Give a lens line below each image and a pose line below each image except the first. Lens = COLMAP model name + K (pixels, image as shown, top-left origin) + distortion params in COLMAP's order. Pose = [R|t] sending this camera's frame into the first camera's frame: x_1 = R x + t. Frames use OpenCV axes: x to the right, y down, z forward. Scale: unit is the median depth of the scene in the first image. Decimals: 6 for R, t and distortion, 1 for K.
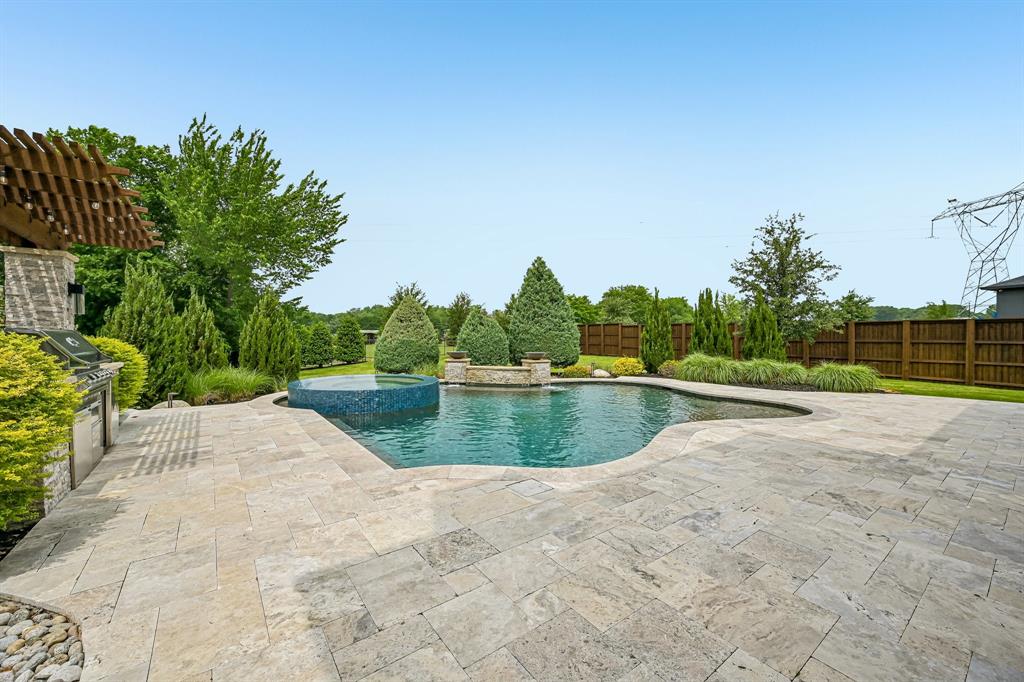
lens RADIAL K [[412.4, 0, 511.8], [0, 412.4, 345.7], [0, 0, 1]] dist [-0.000972, -0.000135]
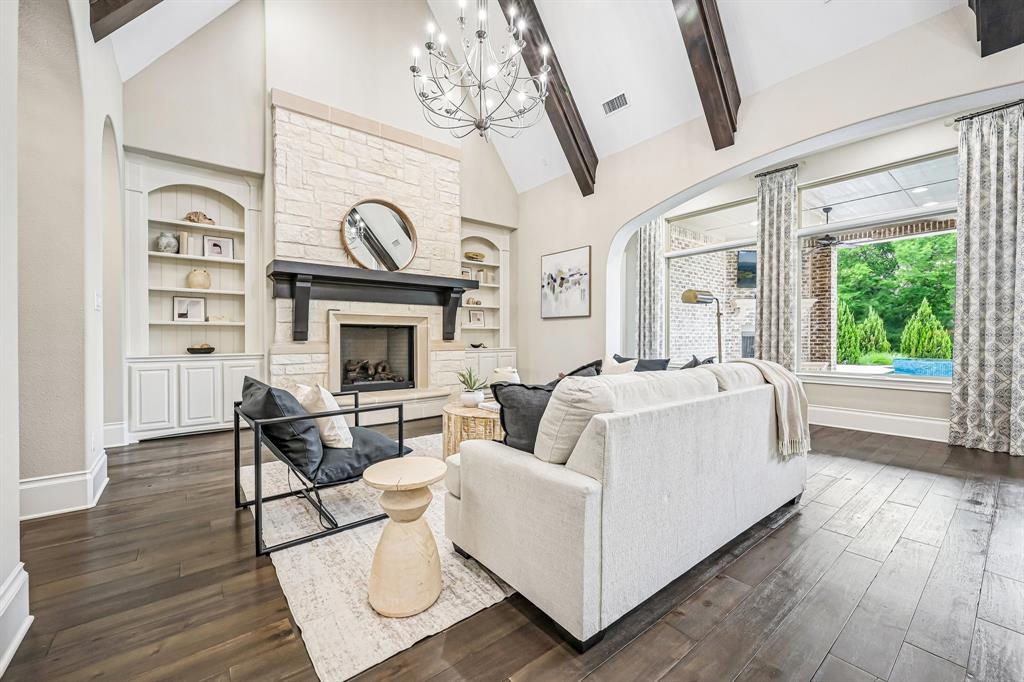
lens RADIAL K [[410.2, 0, 522.7], [0, 410.2, 338.7], [0, 0, 1]] dist [-0.001088, -0.000074]
pose [[0.048864, 0.000293, -0.998805, 0.858463], [-0.022108, 0.999755, -0.000788, 0.027394], [0.998561, 0.022120, 0.048858, -0.544194]]
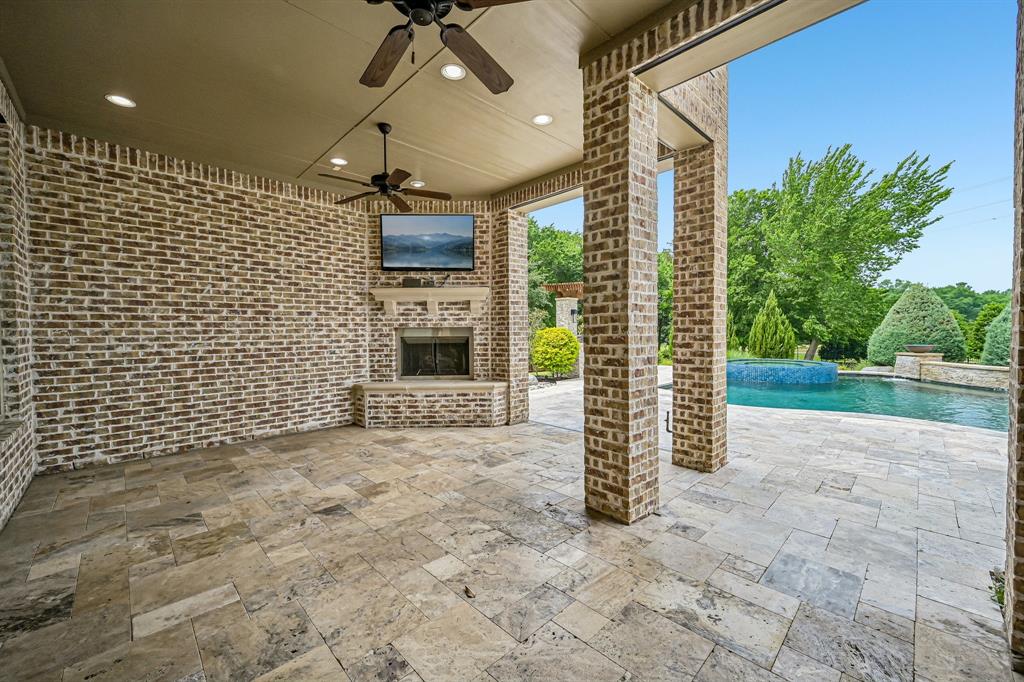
lens RADIAL K [[402.2, 0, 510.5], [0, 402.2, 328.7], [0, 0, 1]] dist [-0.000036, 0.000054]
pose [[0.142986, -0.006877, -0.989701, 0.636526], [-0.013751, 0.999866, -0.008934, -0.002155], [0.989629, 0.014887, 0.142872, -0.042935]]
